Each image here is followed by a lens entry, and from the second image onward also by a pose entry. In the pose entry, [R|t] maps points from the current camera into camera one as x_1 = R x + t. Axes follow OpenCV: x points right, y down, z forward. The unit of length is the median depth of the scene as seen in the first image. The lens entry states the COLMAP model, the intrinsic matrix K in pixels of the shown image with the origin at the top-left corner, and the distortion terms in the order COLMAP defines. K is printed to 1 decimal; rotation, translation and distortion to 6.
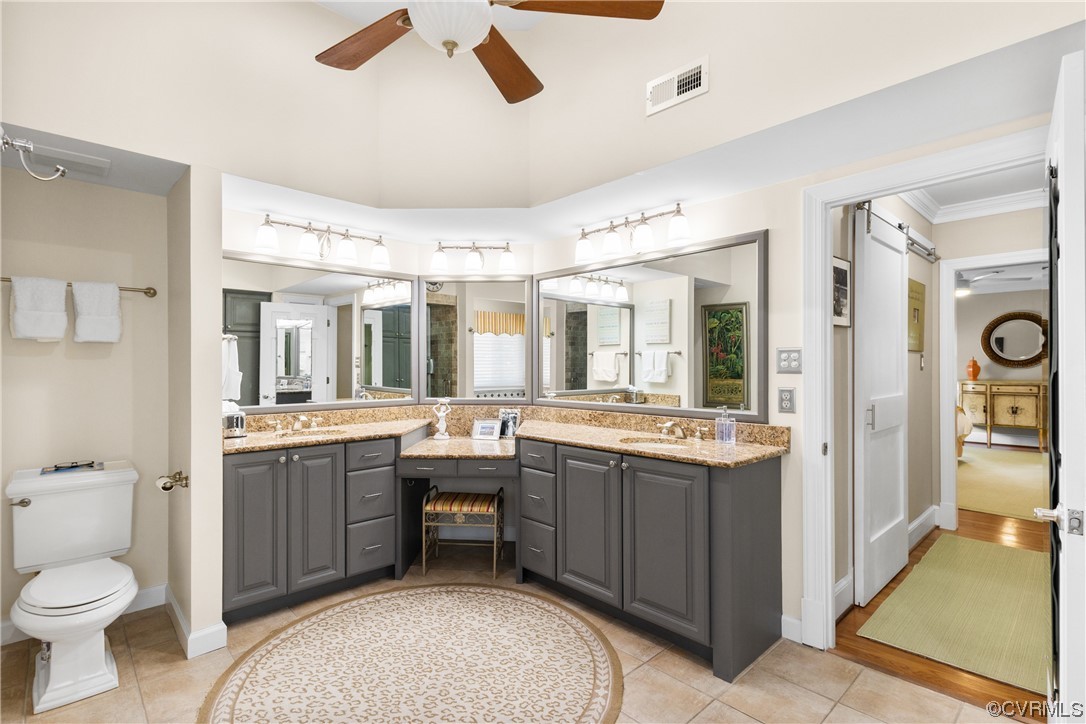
lens RADIAL K [[504.5, 0, 546.3], [0, 504.5, 364.2], [0, 0, 1]] dist [0.000511, -0.000694]
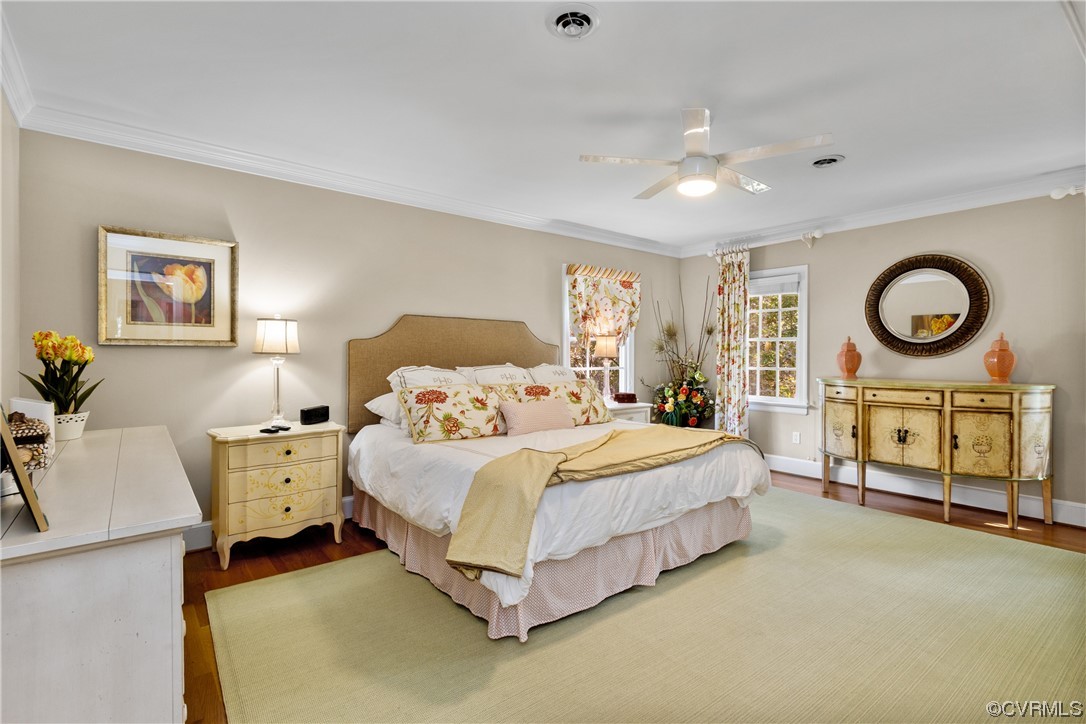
lens RADIAL K [[504.5, 0, 541.3], [0, 504.5, 358.5], [0, 0, 1]] dist [0.000511, -0.000694]
pose [[0.996489, 0.004211, -0.083621, 0.580151], [-0.003546, 0.999961, 0.008099, 0.006303], [0.083652, -0.007774, 0.996465, 0.428263]]
